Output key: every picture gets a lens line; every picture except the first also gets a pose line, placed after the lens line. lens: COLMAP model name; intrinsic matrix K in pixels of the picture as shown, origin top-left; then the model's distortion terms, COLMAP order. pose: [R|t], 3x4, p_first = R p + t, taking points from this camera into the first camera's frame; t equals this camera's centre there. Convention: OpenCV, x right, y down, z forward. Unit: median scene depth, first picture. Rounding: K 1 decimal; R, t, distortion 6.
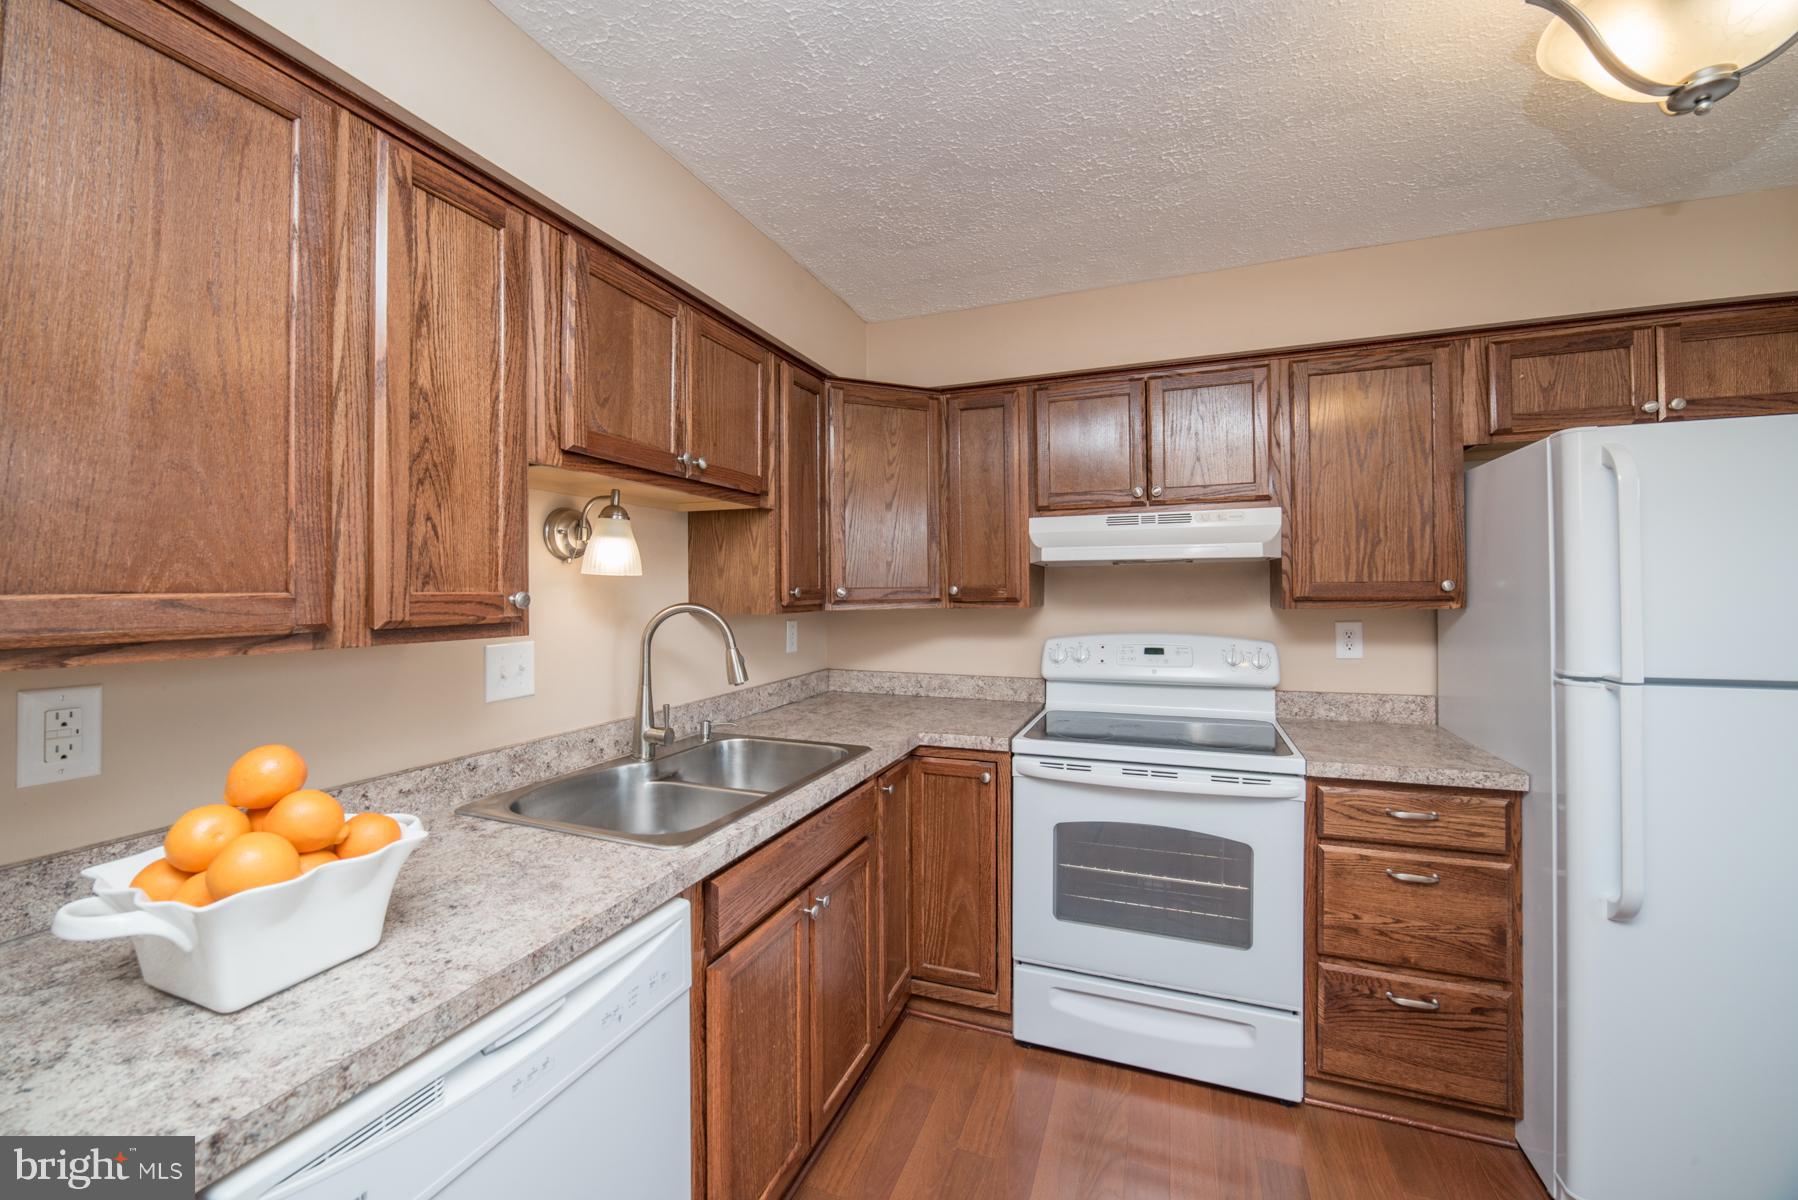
lens RADIAL K [[712.4, 0, 899.5], [0, 712.4, 586.4], [0, 0, 1]] dist [-0.031649, 0.010519]
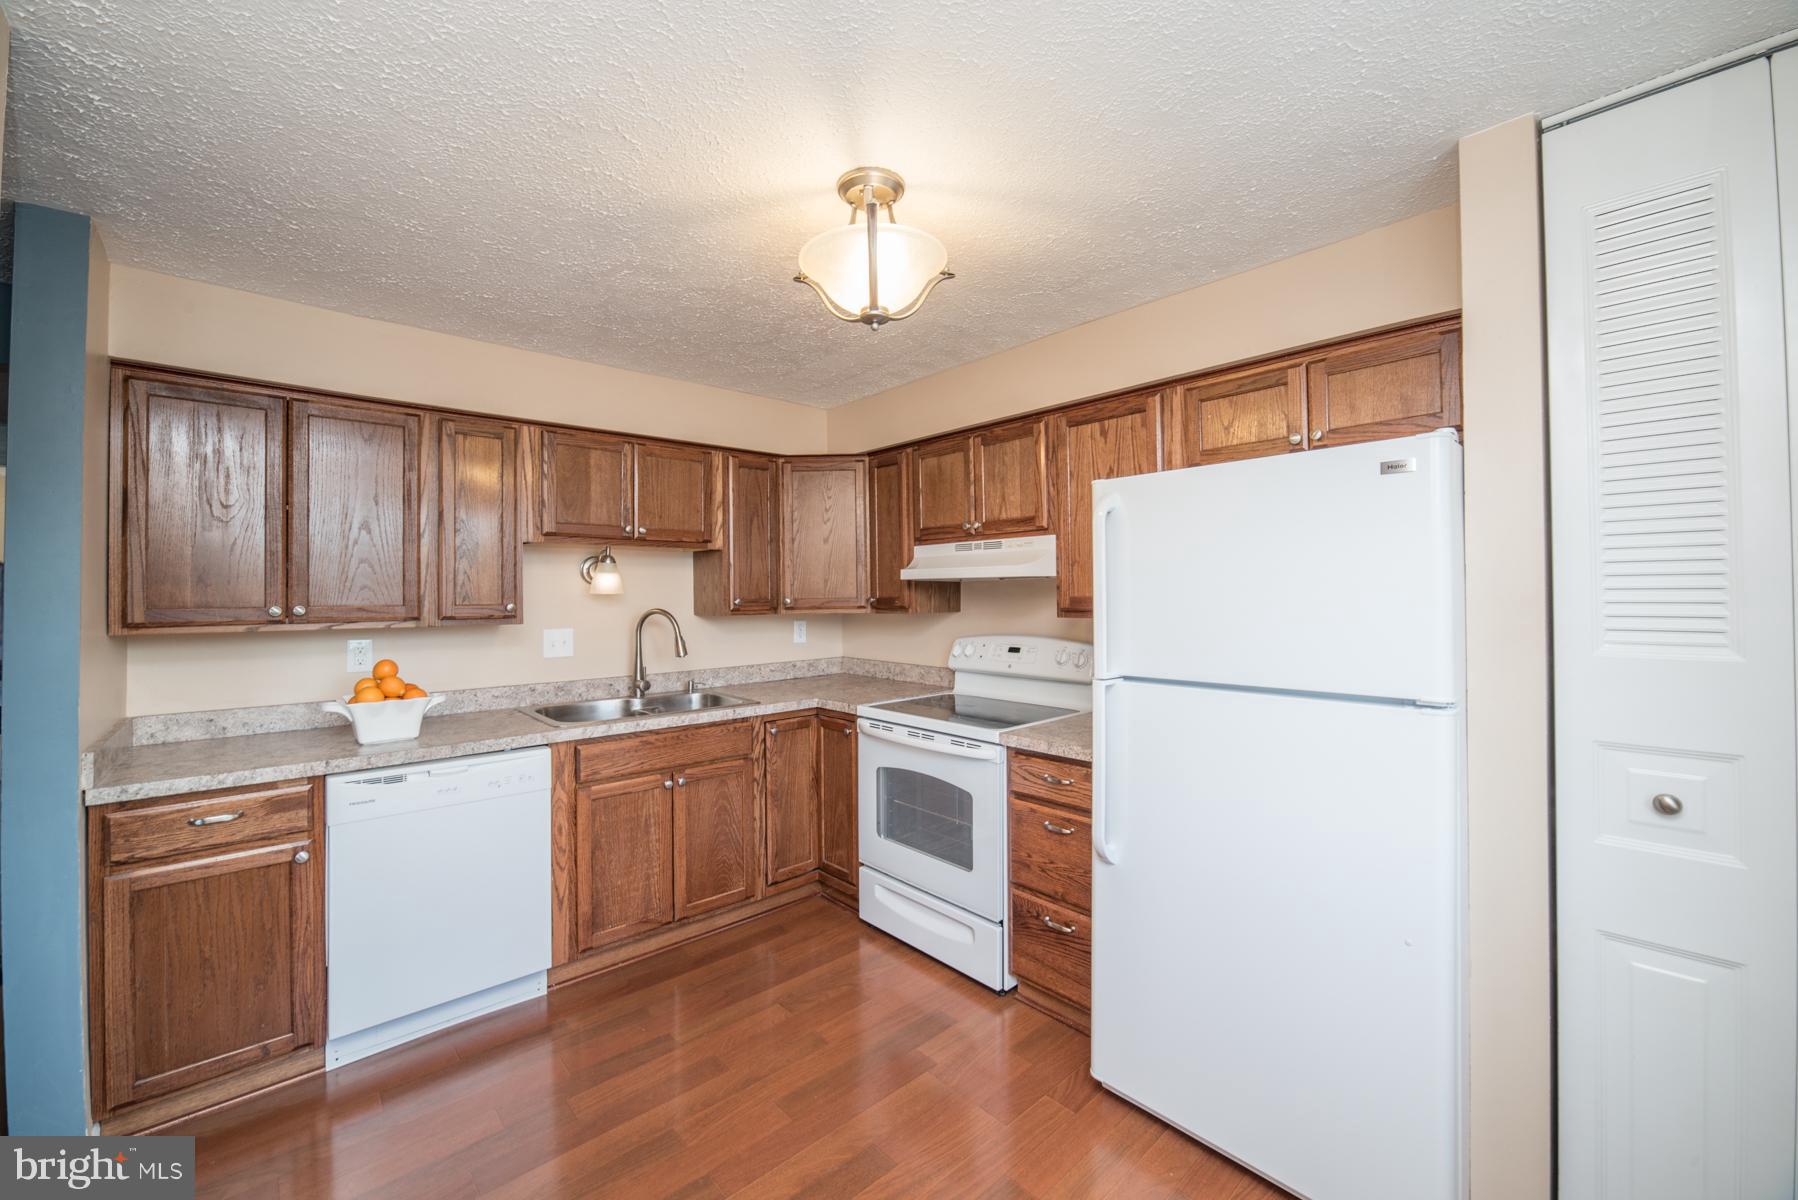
lens RADIAL K [[712.4, 0, 899.5], [0, 712.4, 586.4], [0, 0, 1]] dist [-0.031649, 0.010519]
pose [[0.893611, -0.004756, -0.448816, 0.927868], [0.004000, 0.999989, -0.002631, -0.021709], [0.448824, 0.000556, 0.893620, -0.251929]]
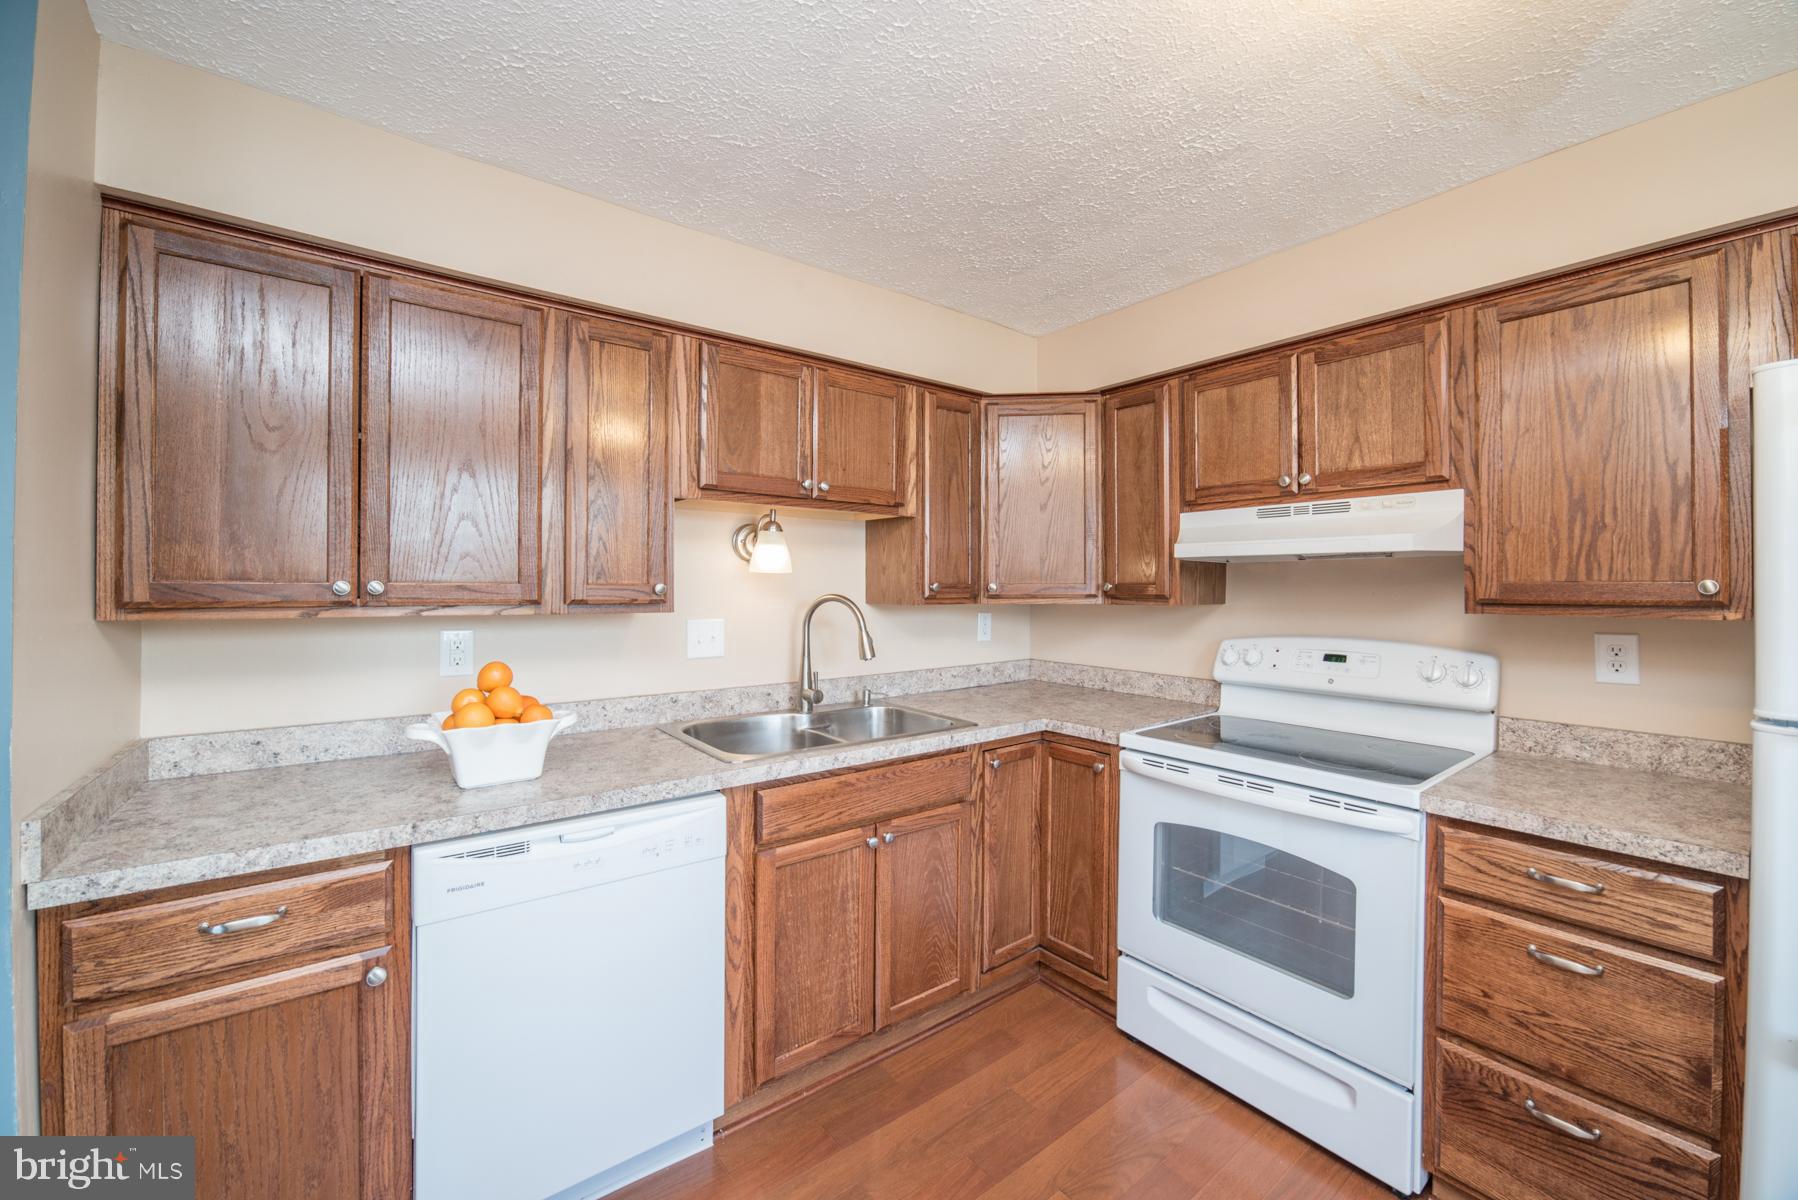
lens RADIAL K [[712.0, 0, 898.6], [0, 712.0, 585.4], [0, 0, 1]] dist [-0.028452, 0.007994]
pose [[0.855373, 0.009758, -0.517921, 0.436620], [-0.007453, 0.999951, 0.006530, -0.001291], [0.517960, -0.001725, 0.855403, -0.035906]]
